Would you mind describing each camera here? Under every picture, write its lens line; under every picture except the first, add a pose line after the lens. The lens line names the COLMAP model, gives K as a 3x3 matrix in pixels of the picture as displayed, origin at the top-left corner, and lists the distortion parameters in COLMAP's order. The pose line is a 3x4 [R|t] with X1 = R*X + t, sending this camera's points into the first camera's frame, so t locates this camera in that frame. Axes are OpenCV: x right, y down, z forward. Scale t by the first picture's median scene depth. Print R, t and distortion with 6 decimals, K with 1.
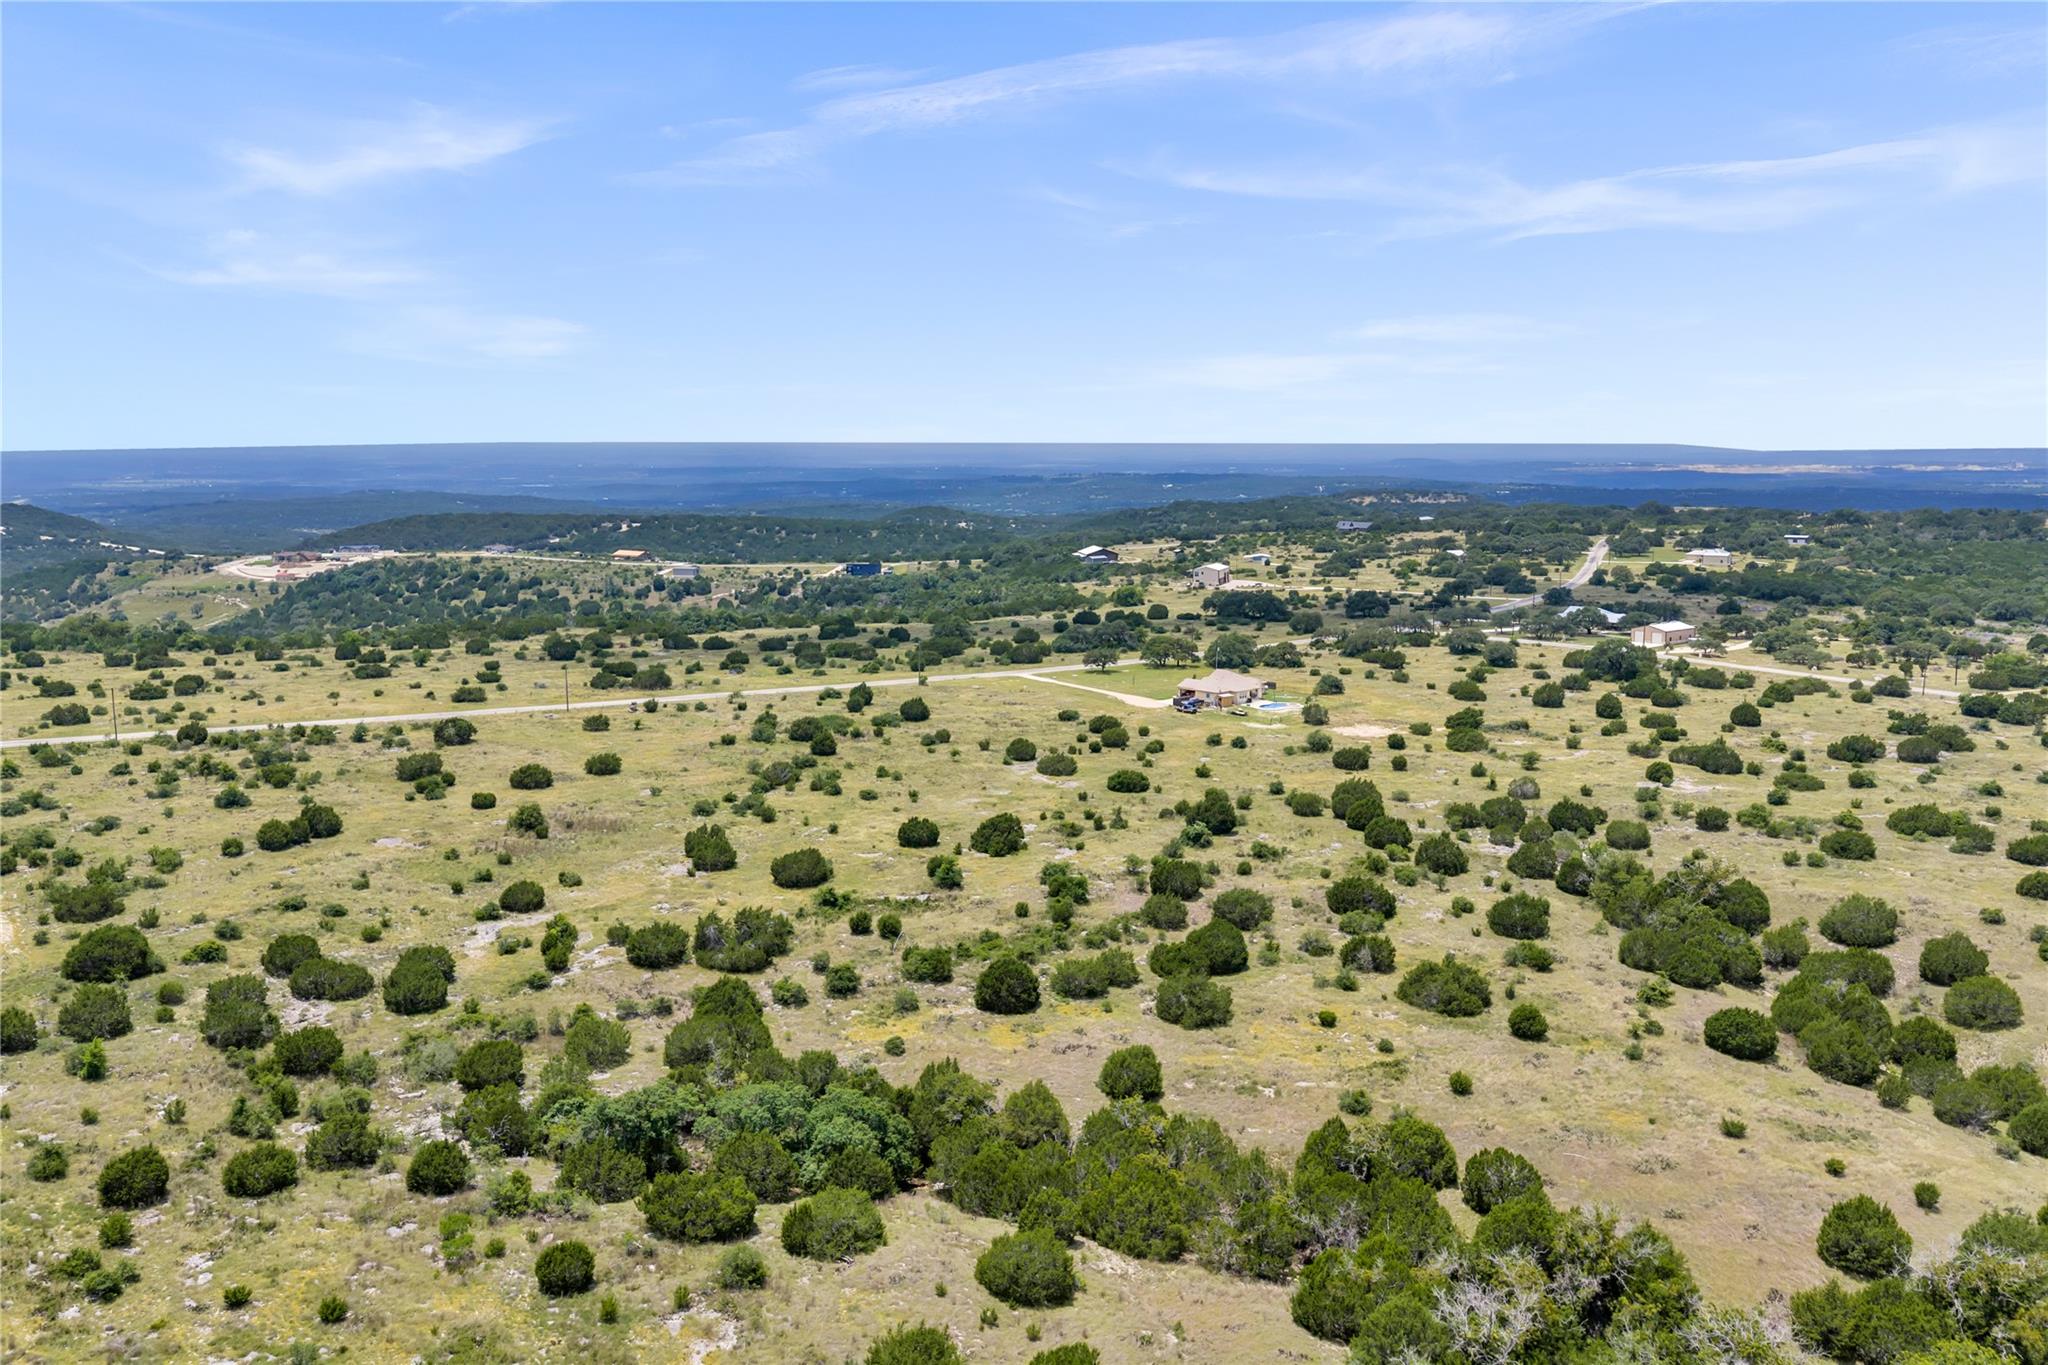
lens RADIAL K [[1688.7, 0, 1026.1], [0, 1688.7, 682.1], [0, 0, 1]] dist [0.016783, -0.033544]
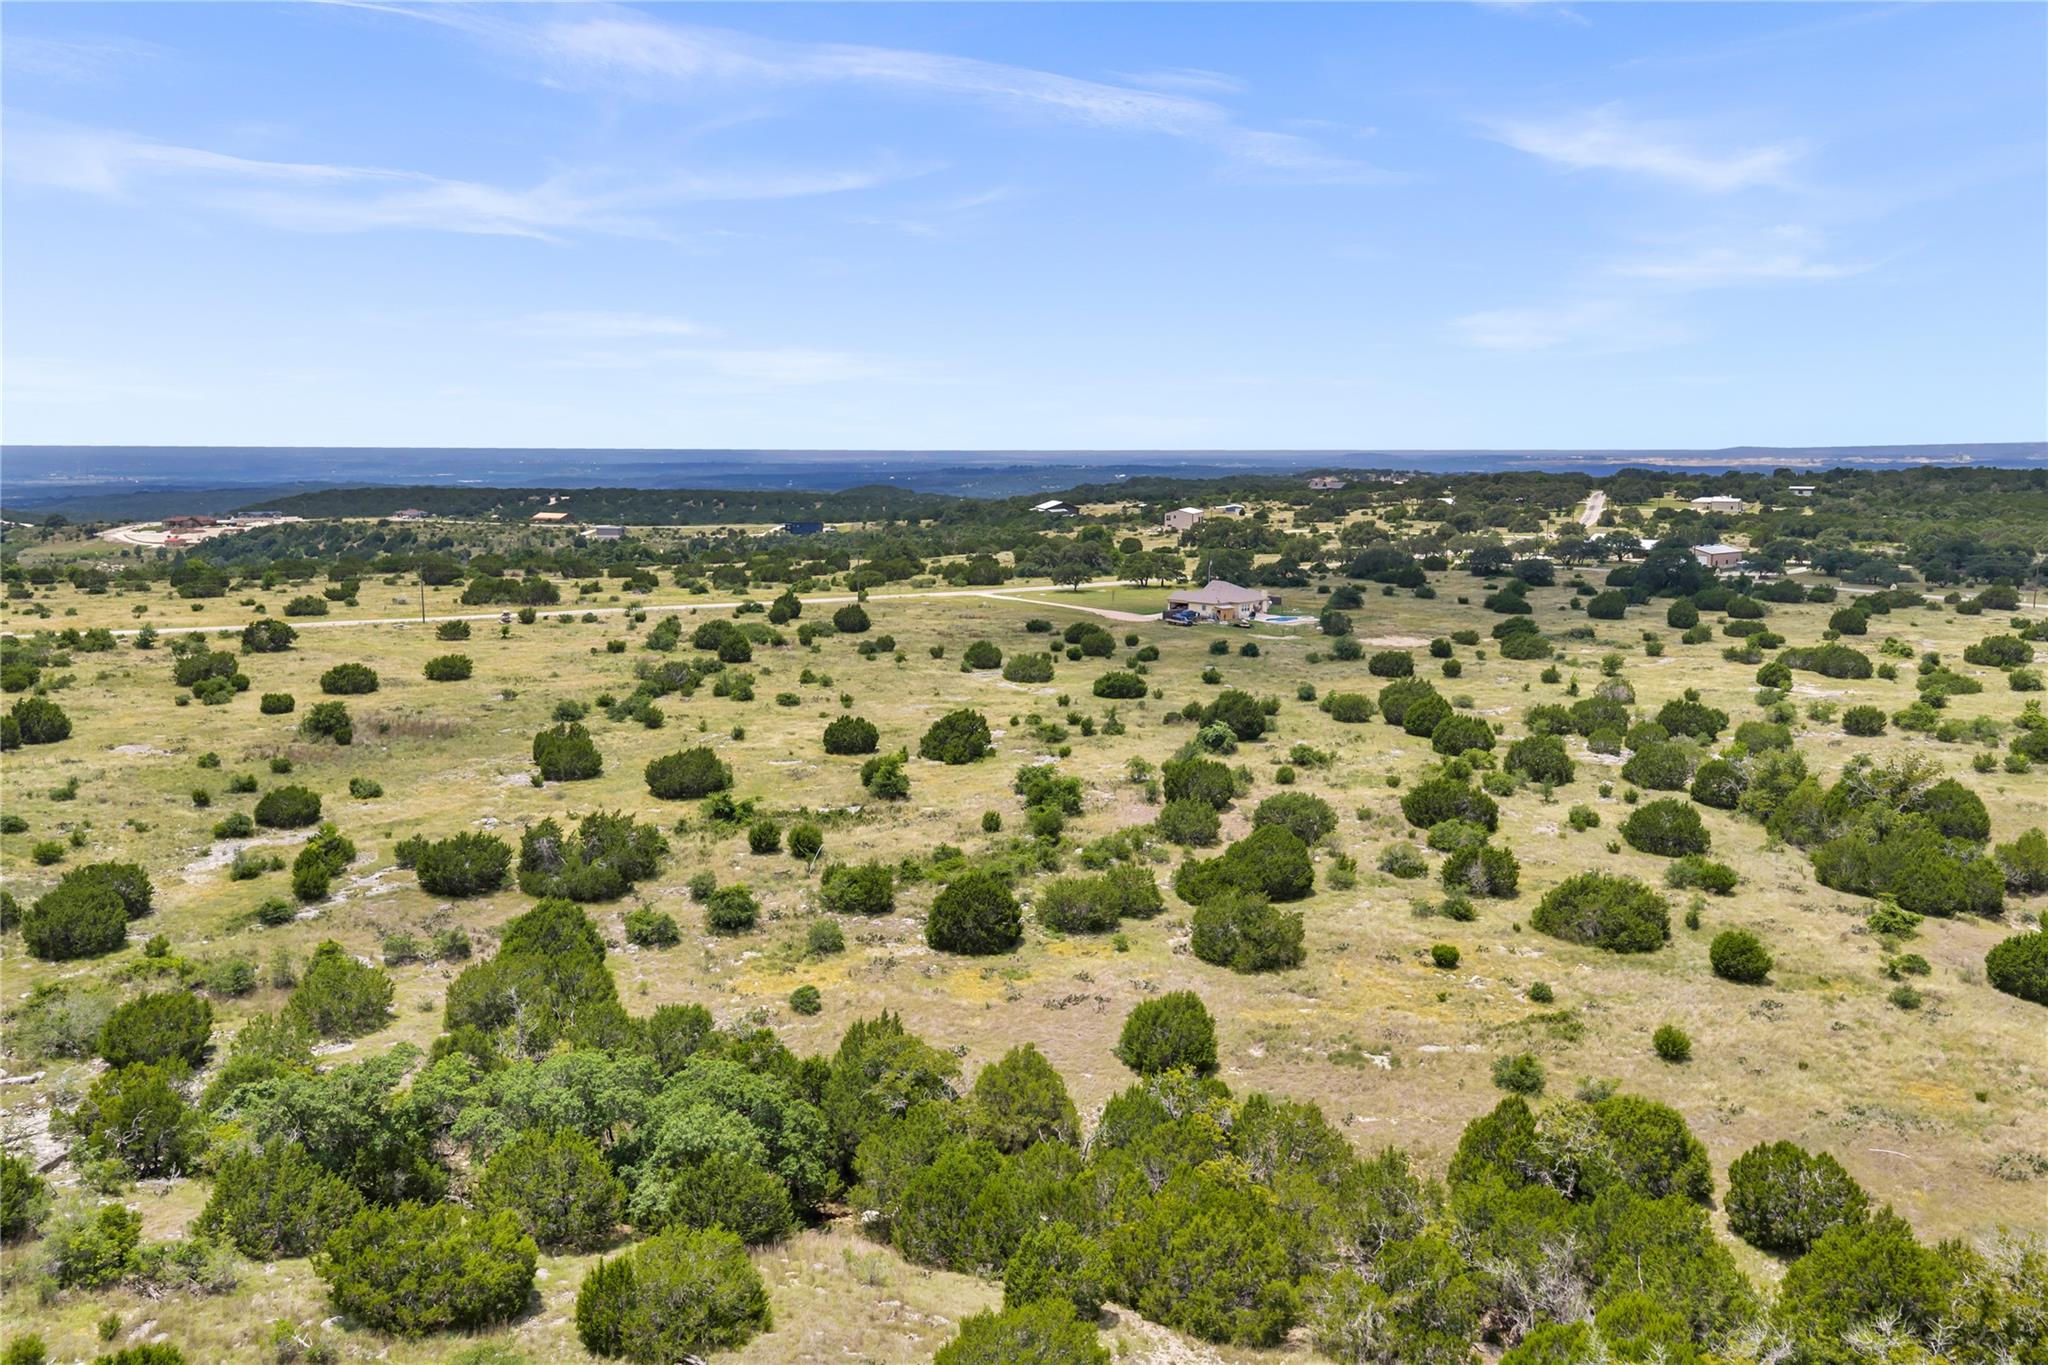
lens RADIAL K [[1688.7, 0, 1024.7], [0, 1688.7, 686.1], [0, 0, 1]] dist [0.016783, -0.033544]
pose [[0.999576, -0.005514, 0.028590, -0.008500], [0.005495, 0.999985, 0.000758, 0.075879], [-0.028594, -0.000600, 0.999591, 0.276911]]
